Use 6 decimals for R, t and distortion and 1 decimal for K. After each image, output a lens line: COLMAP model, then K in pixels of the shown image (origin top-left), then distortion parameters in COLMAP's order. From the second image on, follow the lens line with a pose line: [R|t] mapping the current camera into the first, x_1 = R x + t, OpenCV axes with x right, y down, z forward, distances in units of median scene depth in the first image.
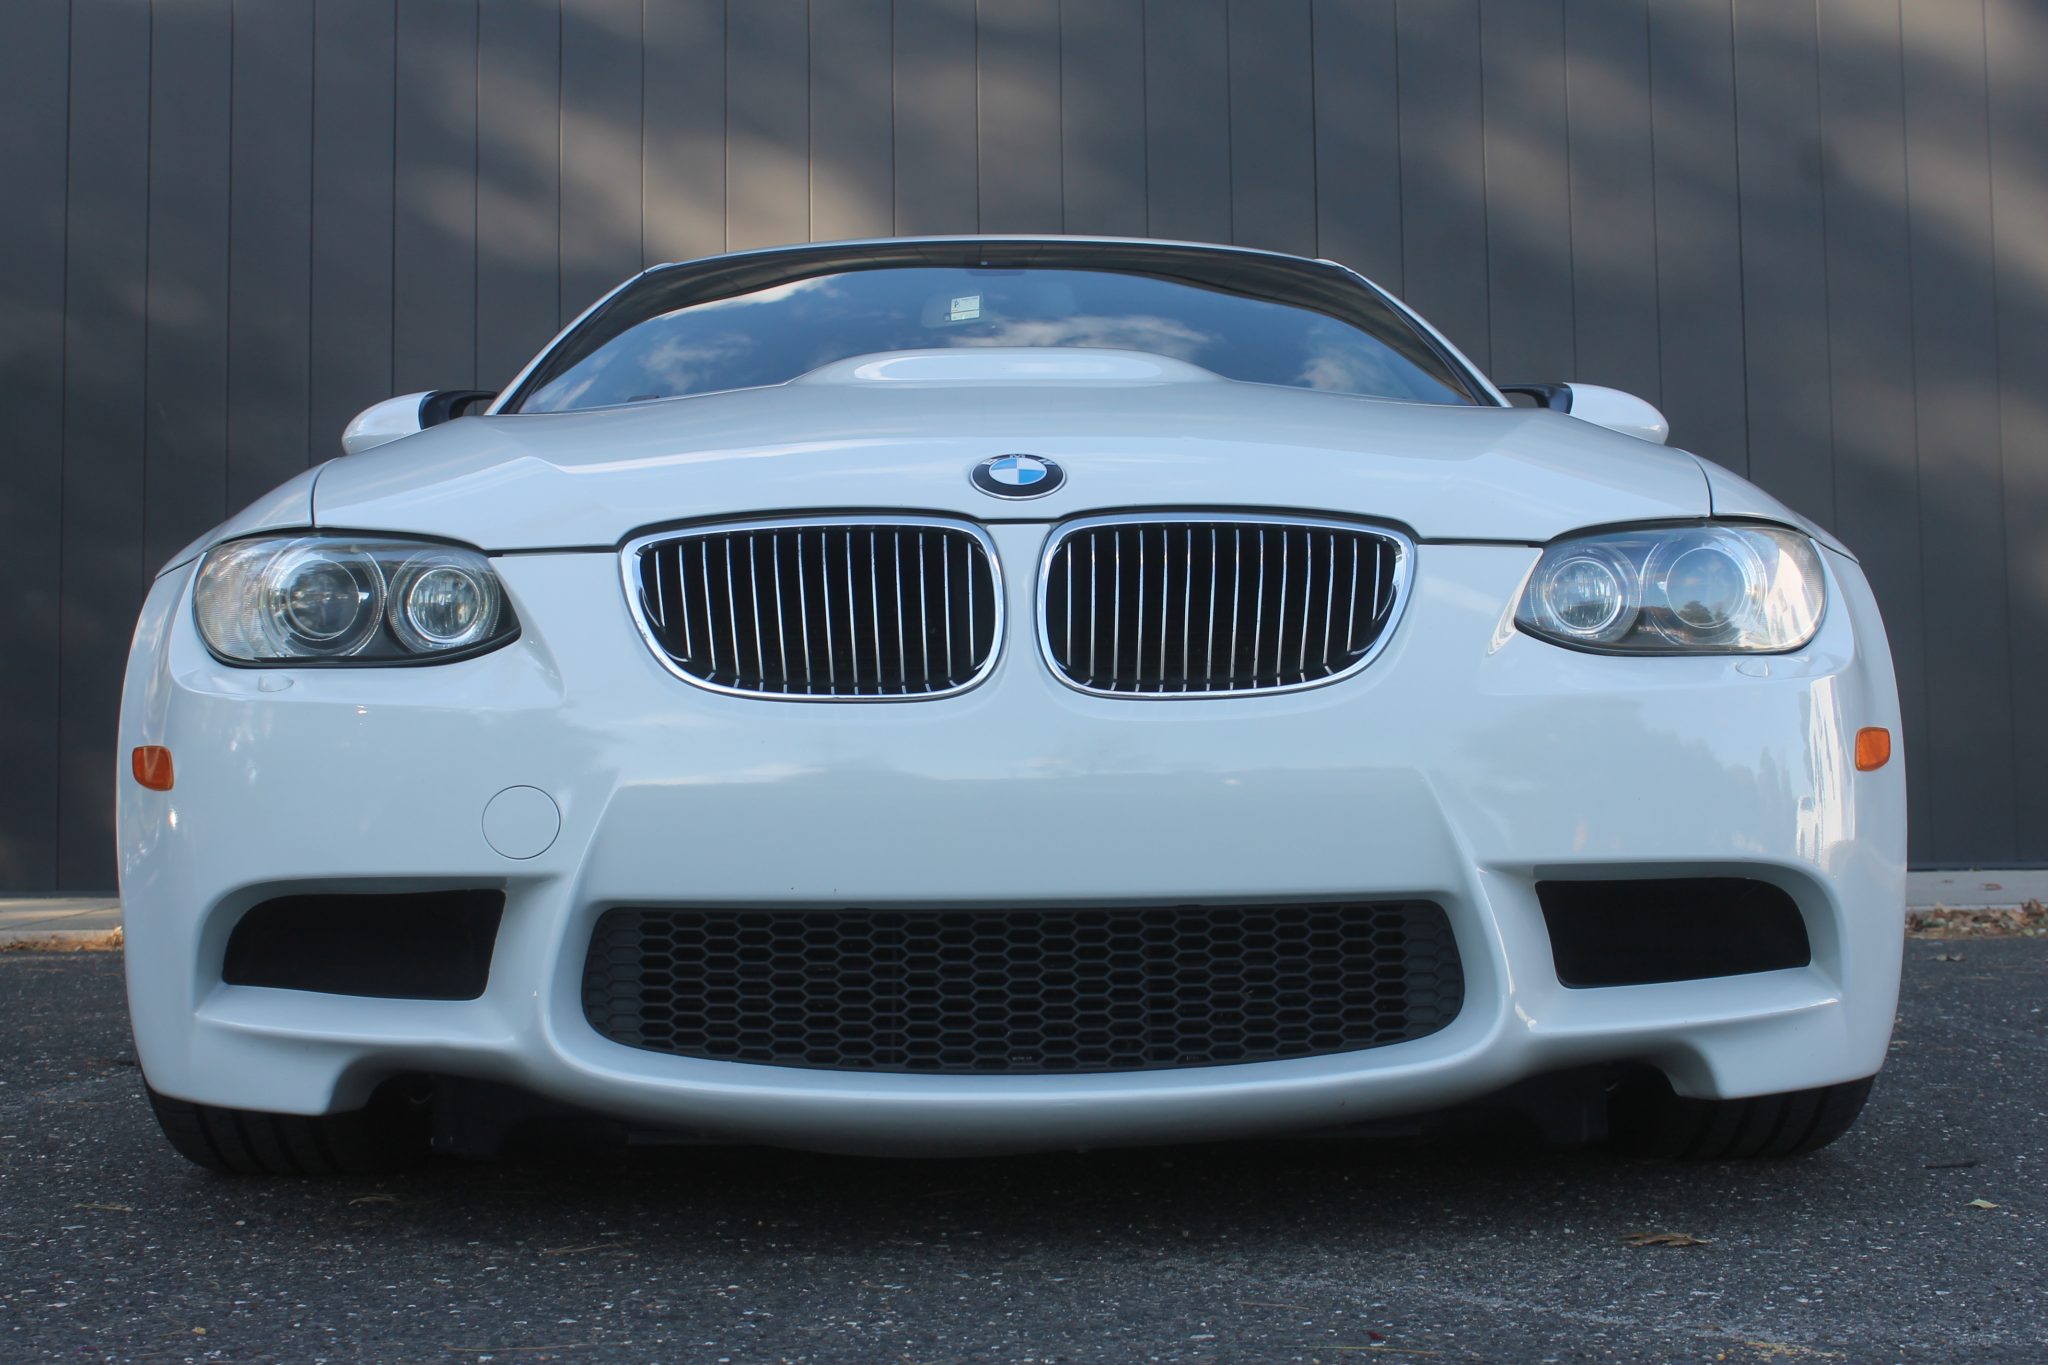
lens RADIAL K [[2578.6, 0, 1009.0], [0, 2578.6, 669.2], [0, 0, 1]] dist [-0.034618, 0.000000]
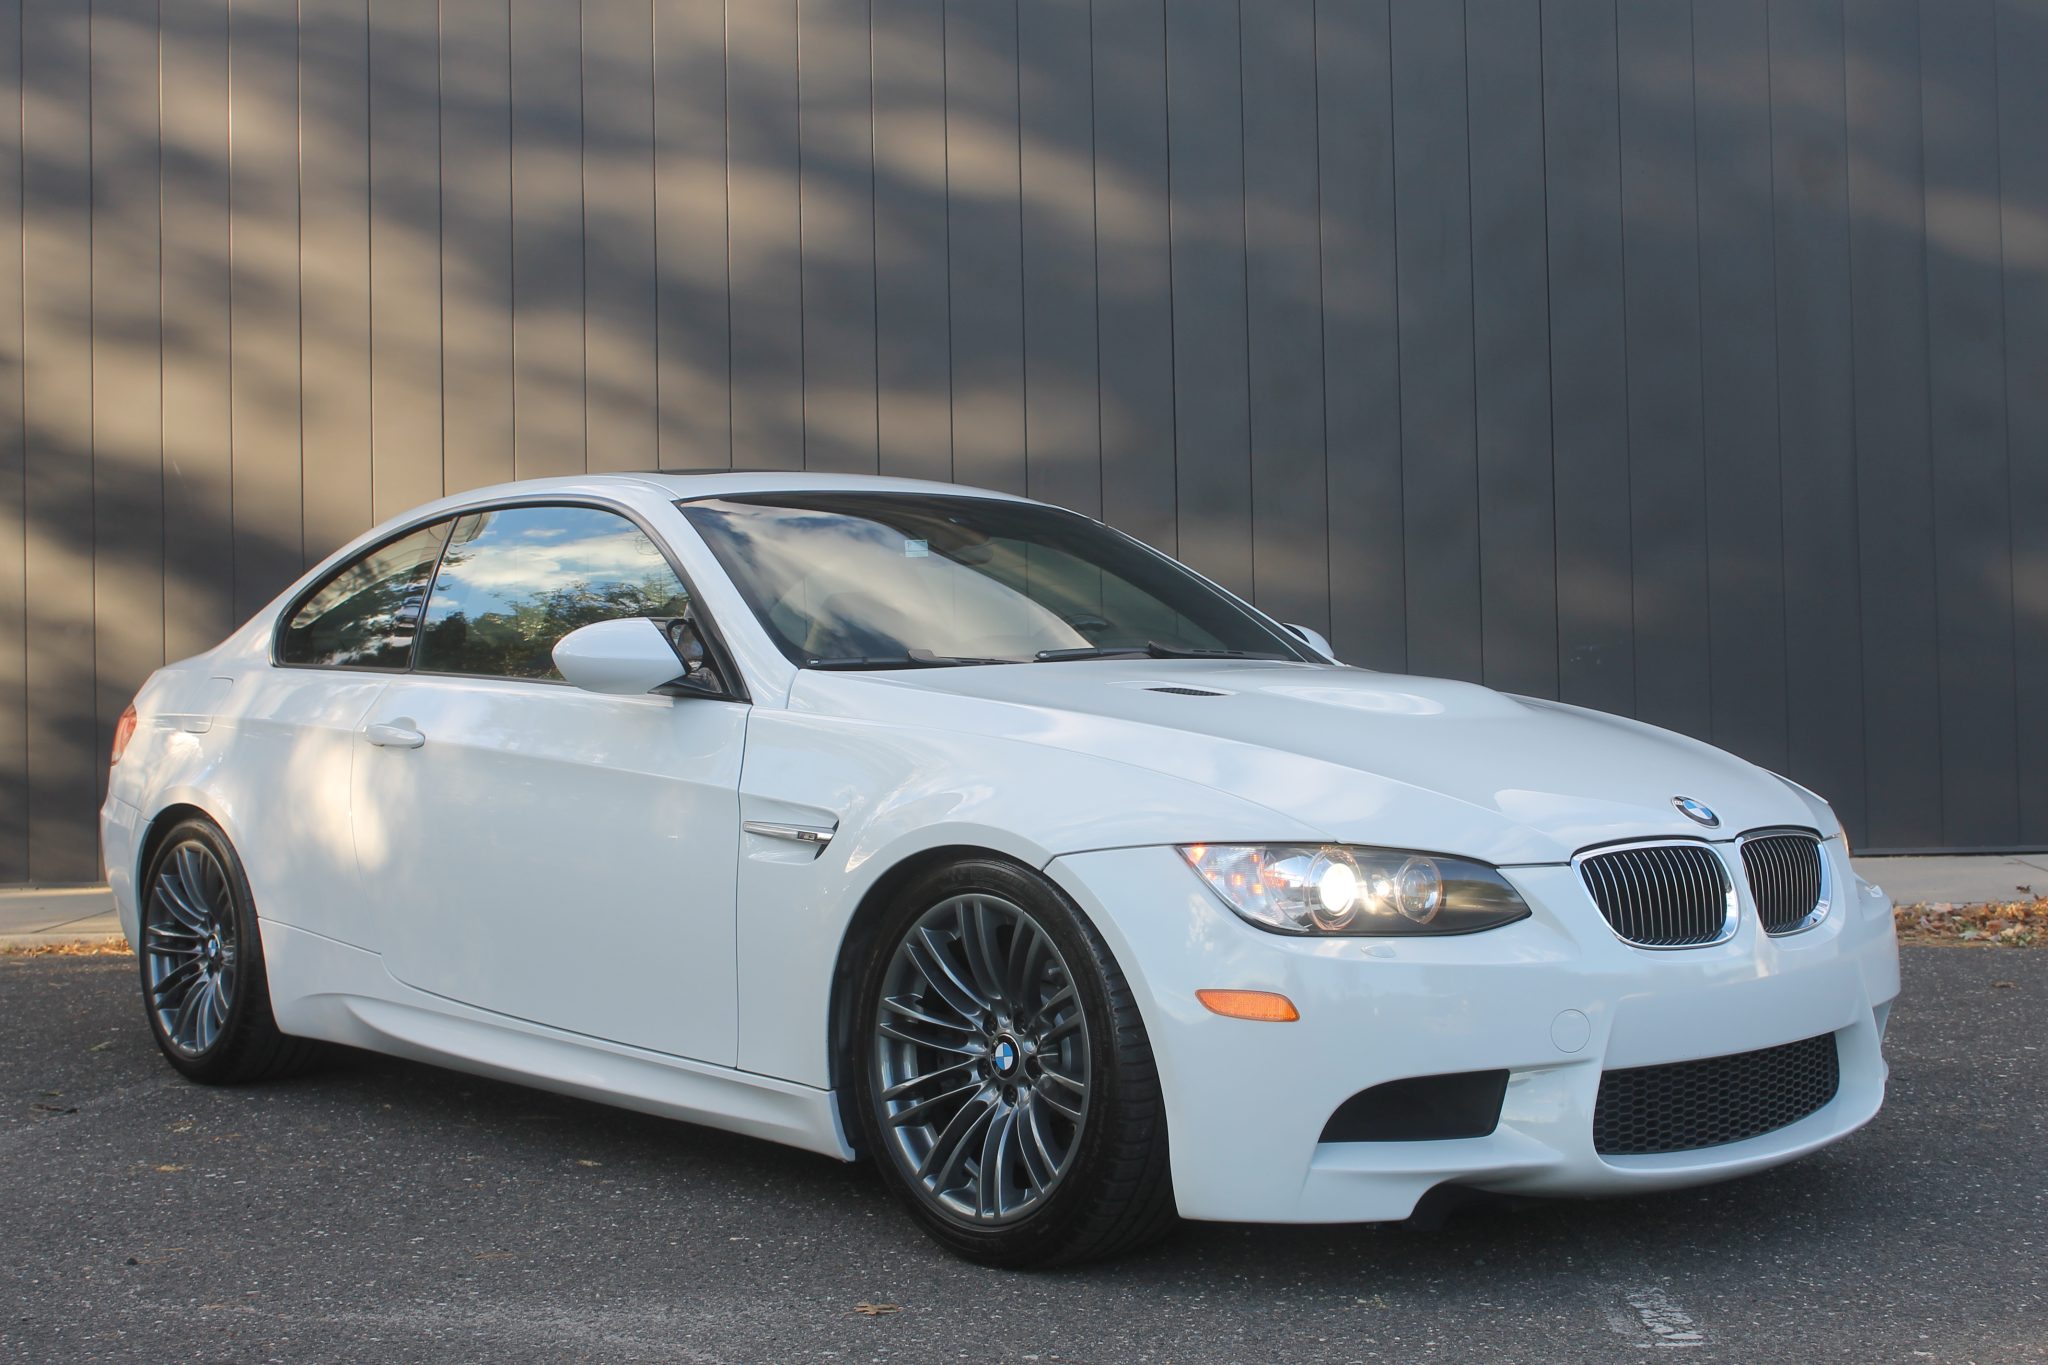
lens RADIAL K [[2578.6, 0, 1039.1], [0, 2578.6, 687.3], [0, 0, 1]] dist [-0.034618, 0.000000]
pose [[0.750838, 0.002243, 0.660482, -1.532847], [-0.027524, 0.999232, 0.027897, -0.199846], [-0.659912, -0.039125, 0.750323, -0.037824]]
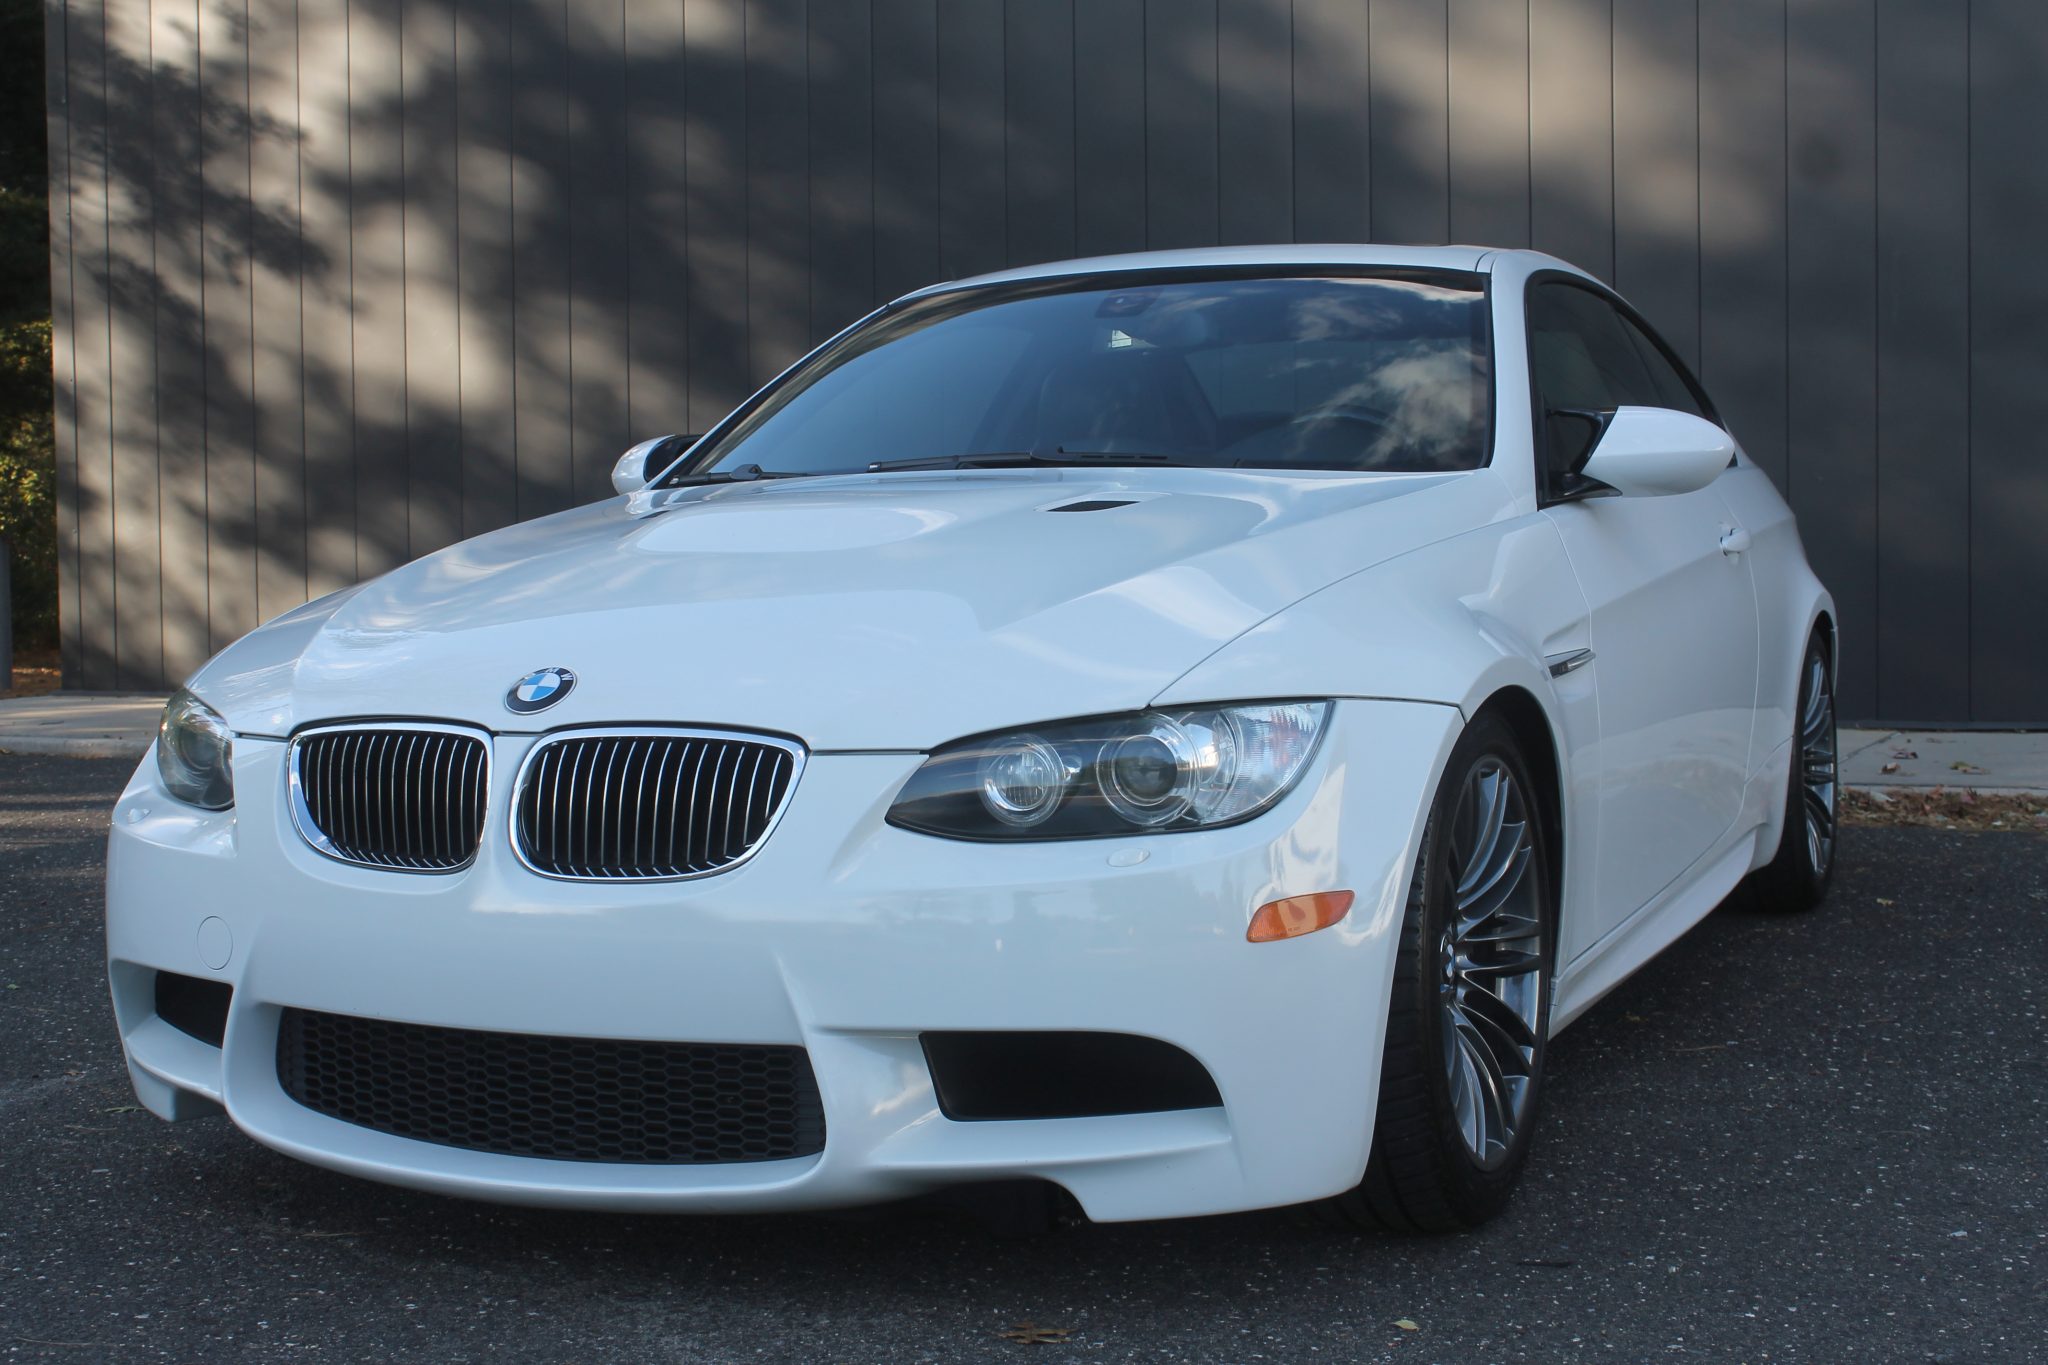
lens RADIAL K [[2578.6, 0, 1016.0], [0, 2578.6, 680.5], [0, 0, 1]] dist [-0.034618, 0.000000]
pose [[0.903348, 0.021710, -0.428359, 0.766441], [0.028976, 0.993347, 0.111451, -0.216152], [0.427929, -0.113091, 0.896709, -0.040141]]
